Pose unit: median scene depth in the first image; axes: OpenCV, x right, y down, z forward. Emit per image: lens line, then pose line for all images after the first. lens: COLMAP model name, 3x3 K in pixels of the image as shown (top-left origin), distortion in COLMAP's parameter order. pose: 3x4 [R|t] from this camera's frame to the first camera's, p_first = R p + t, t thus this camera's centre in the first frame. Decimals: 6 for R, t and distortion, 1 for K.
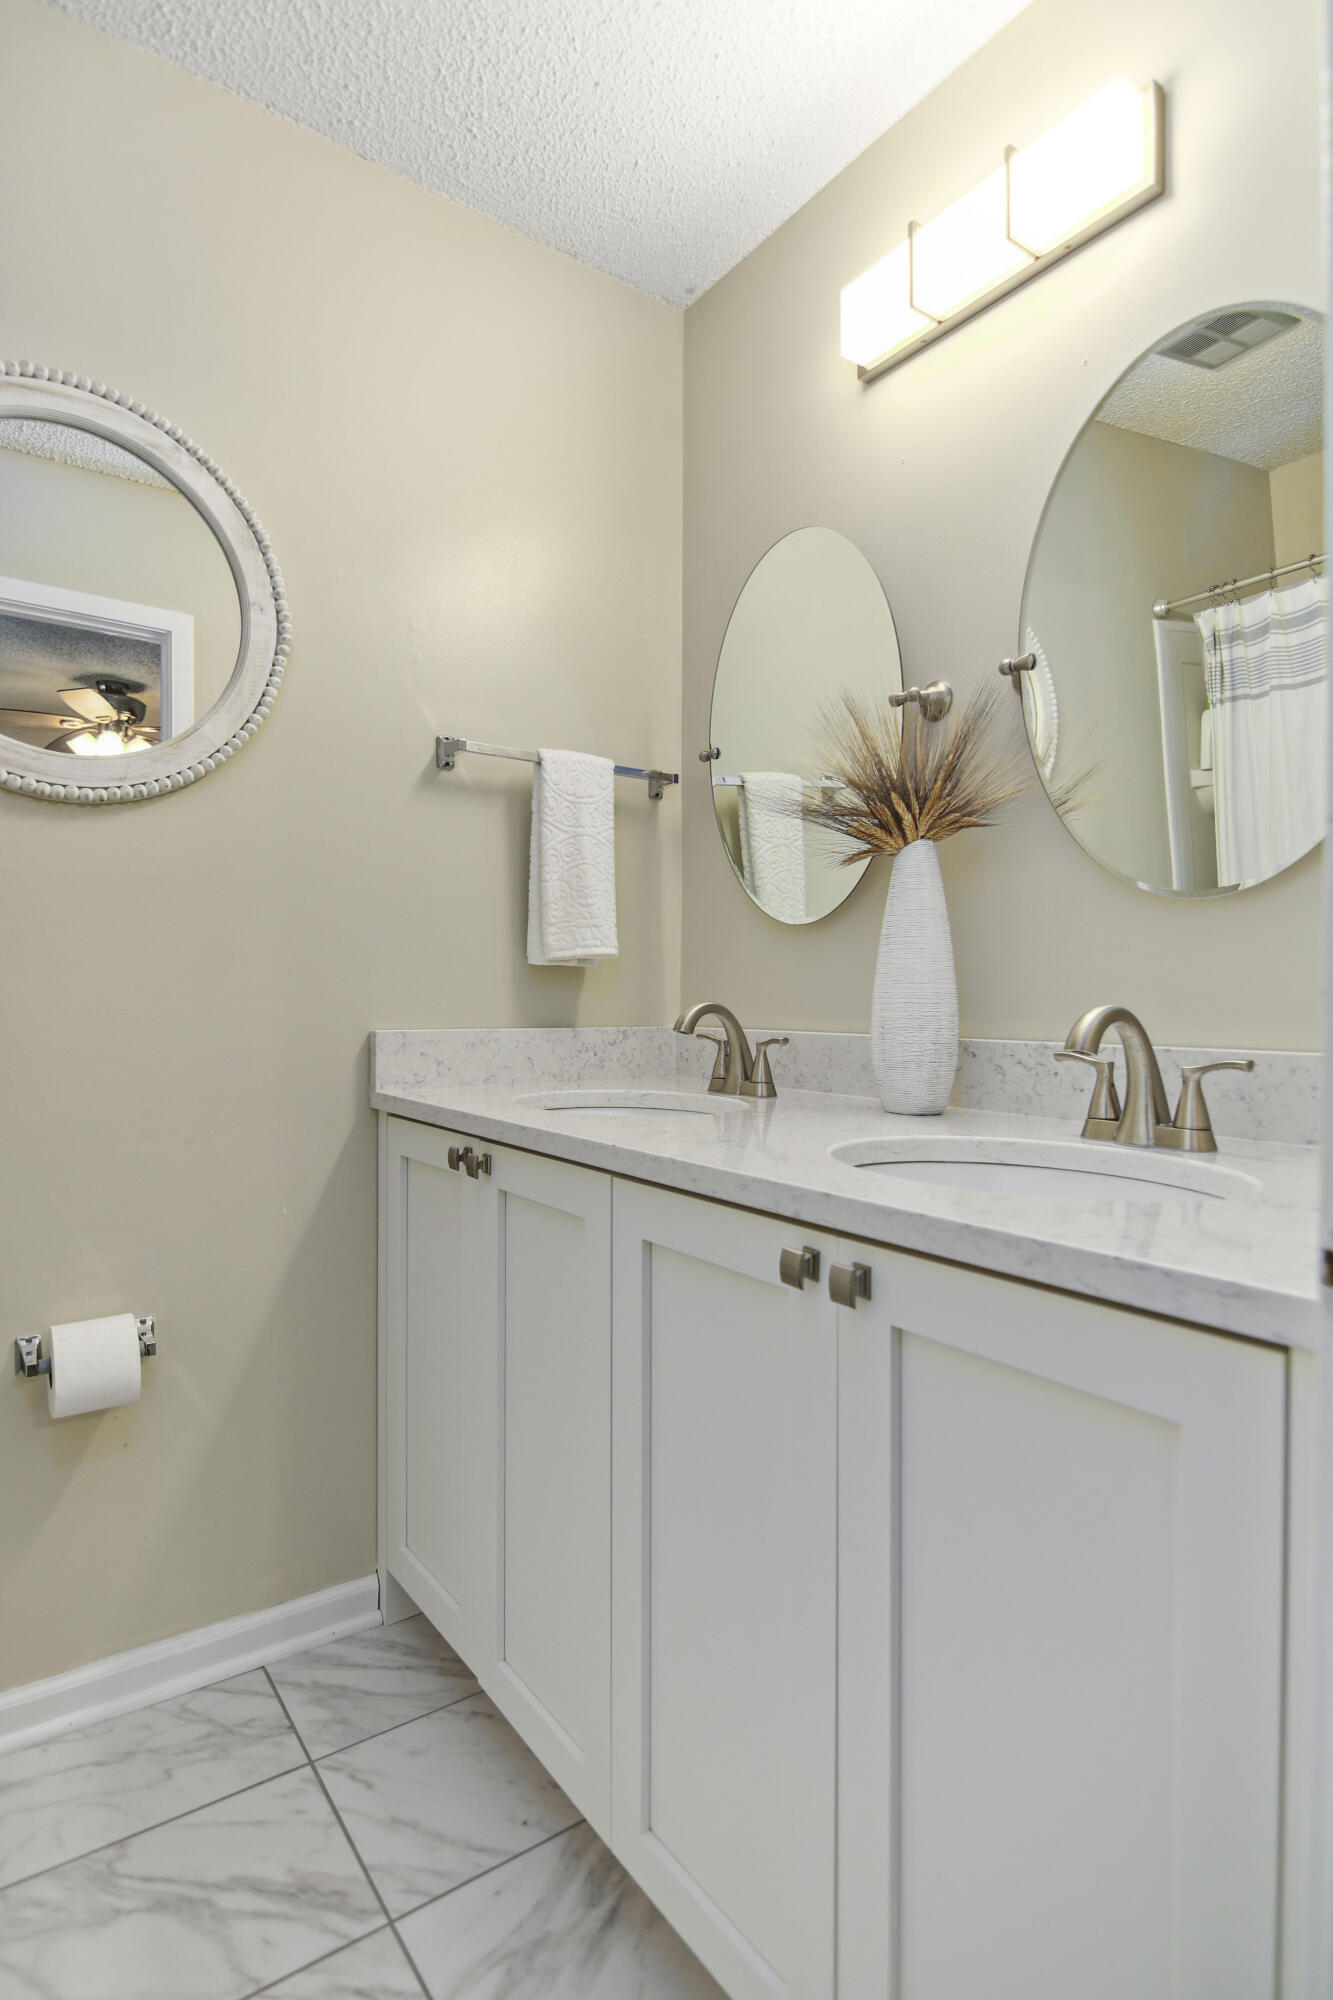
lens RADIAL K [[1042.4, 0, 680.9], [0, 1042.4, 1001.3], [0, 0, 1]] dist [0.006589, -0.013391]
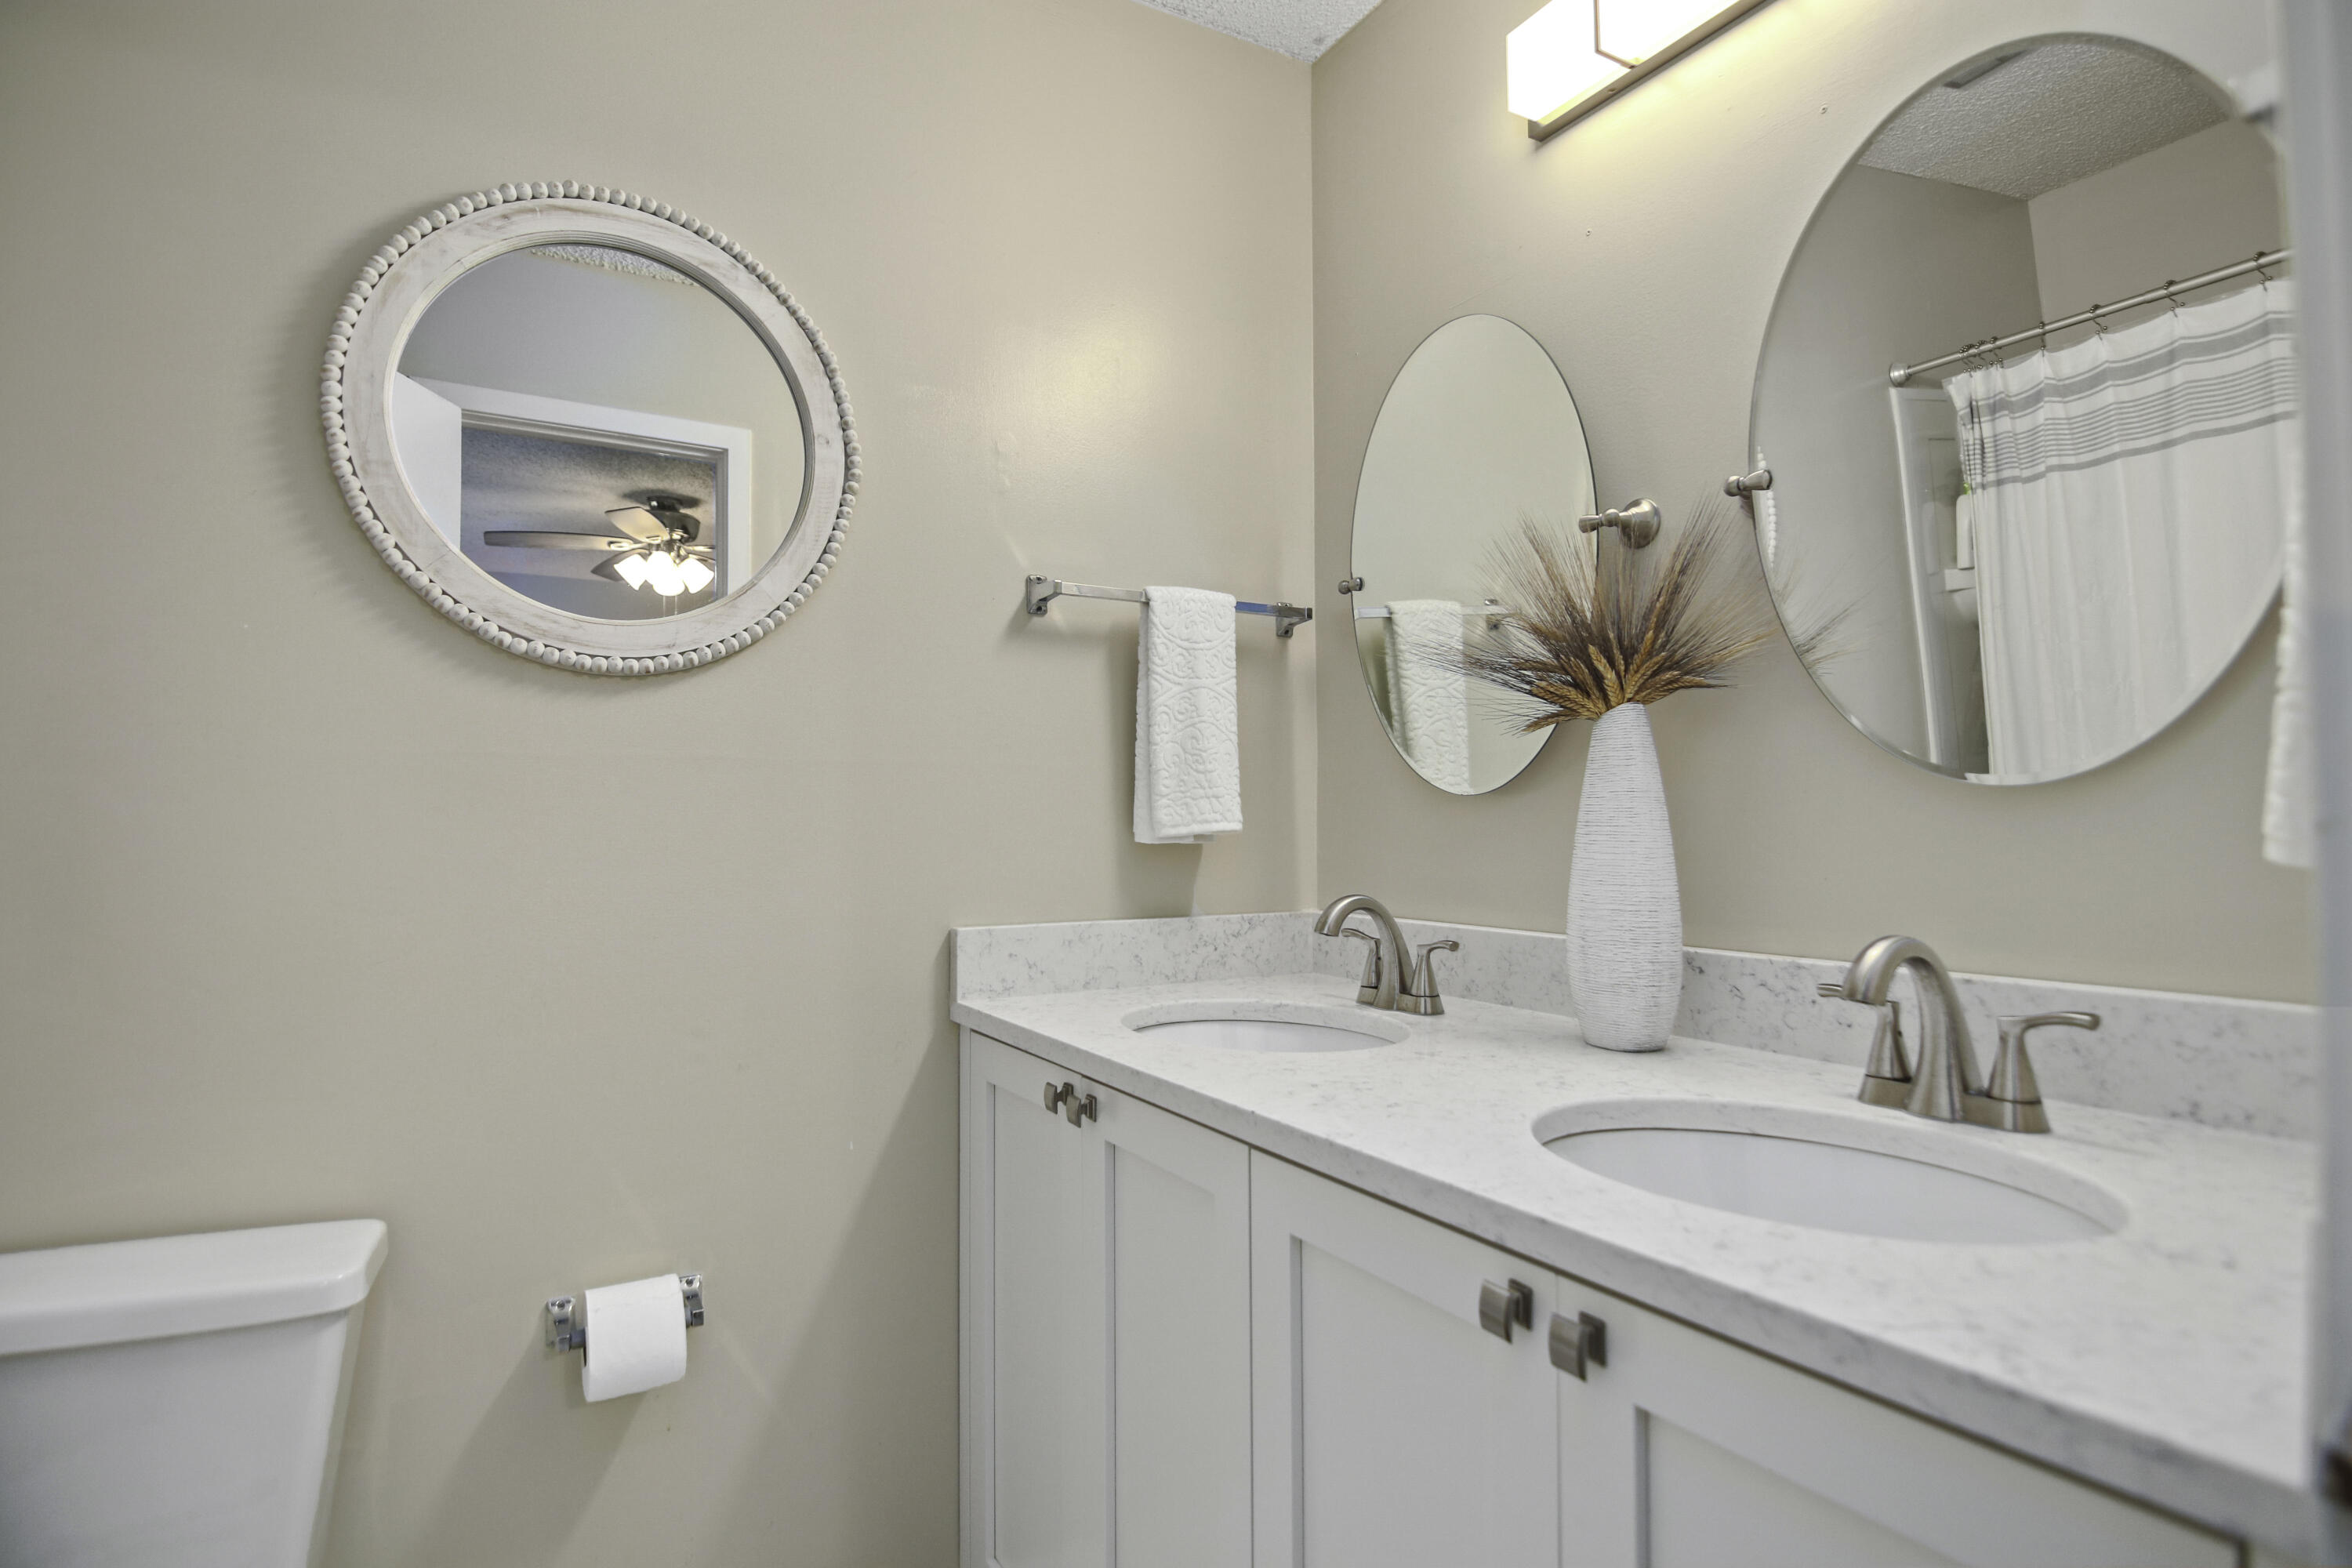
lens RADIAL K [[1214.3, 0, 1182.4], [0, 1214.3, 774.2], [0, 0, 1]] dist [-0.002853, -0.015470]
pose [[0.995518, -0.011391, -0.093883, -0.019823], [0.007728, 0.999198, -0.039291, -0.059863], [0.094255, 0.038390, 0.994808, 0.042756]]
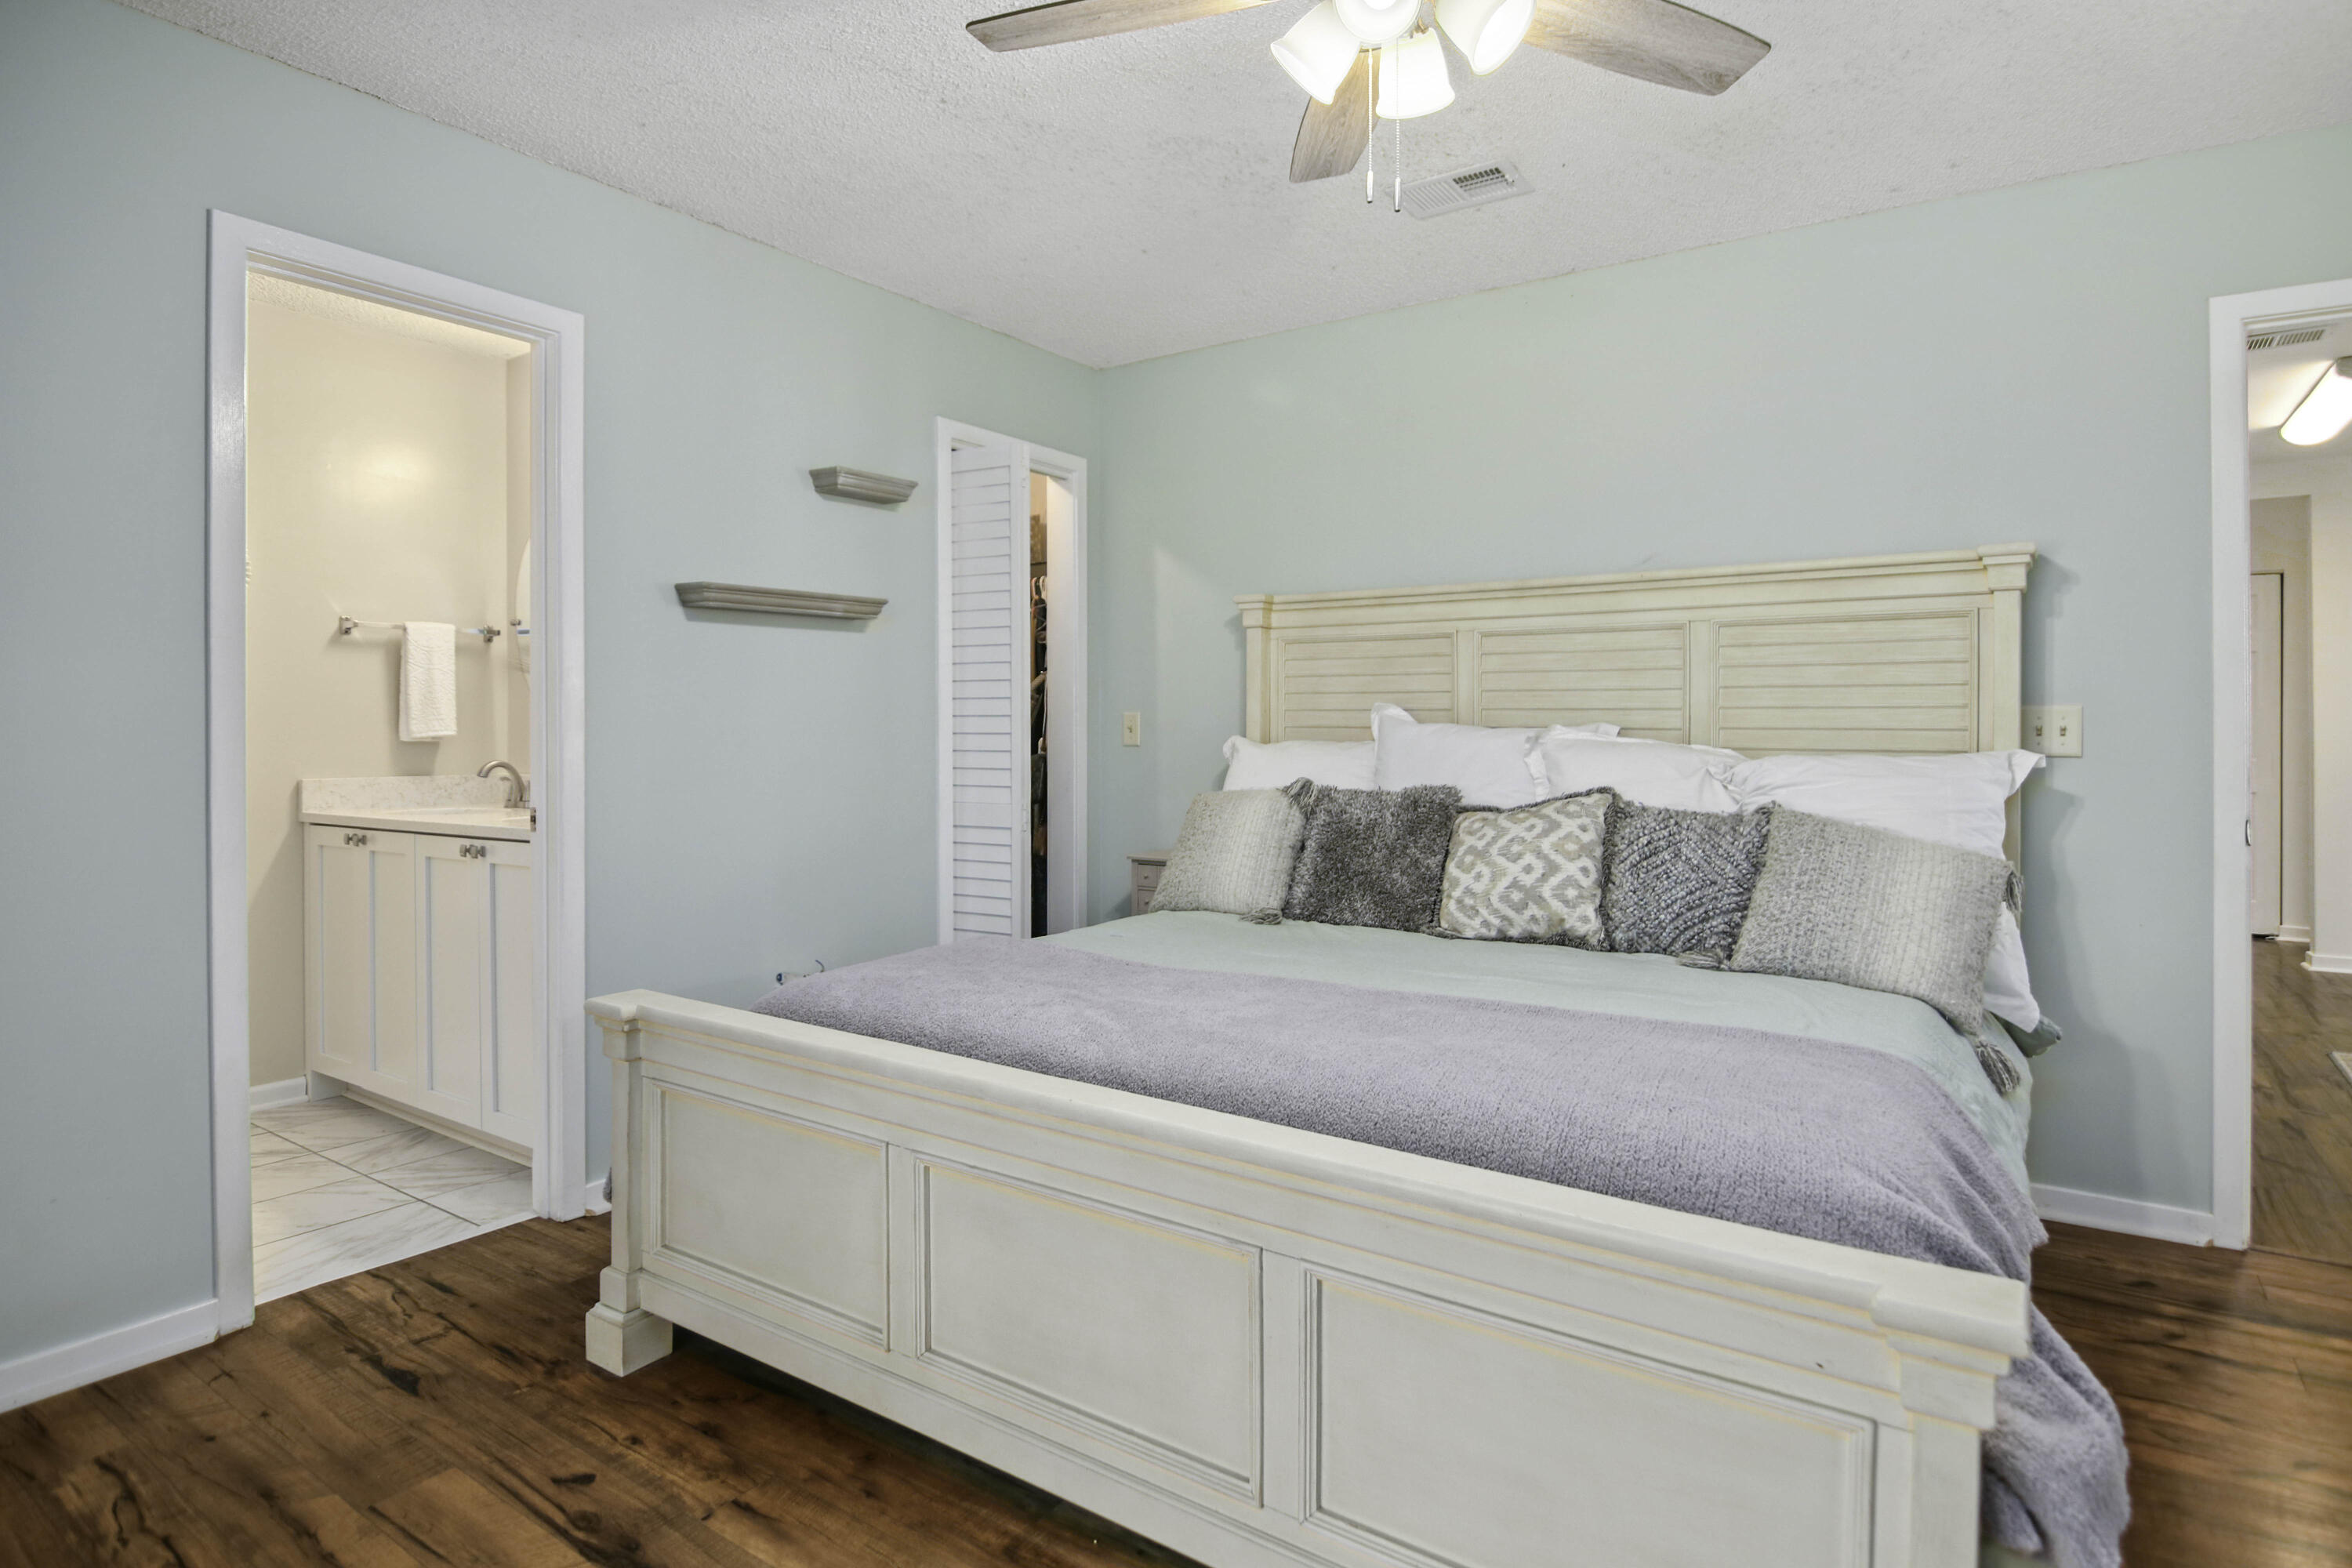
lens RADIAL K [[1243.6, 0, 1165.6], [0, 1243.6, 746.5], [0, 0, 1]] dist [-0.003224, -0.011016]
pose [[0.945896, -0.008102, 0.324370, 0.467657], [0.008678, 0.999962, -0.000331, -0.015118], [-0.324355, 0.003128, 0.945930, -1.659135]]
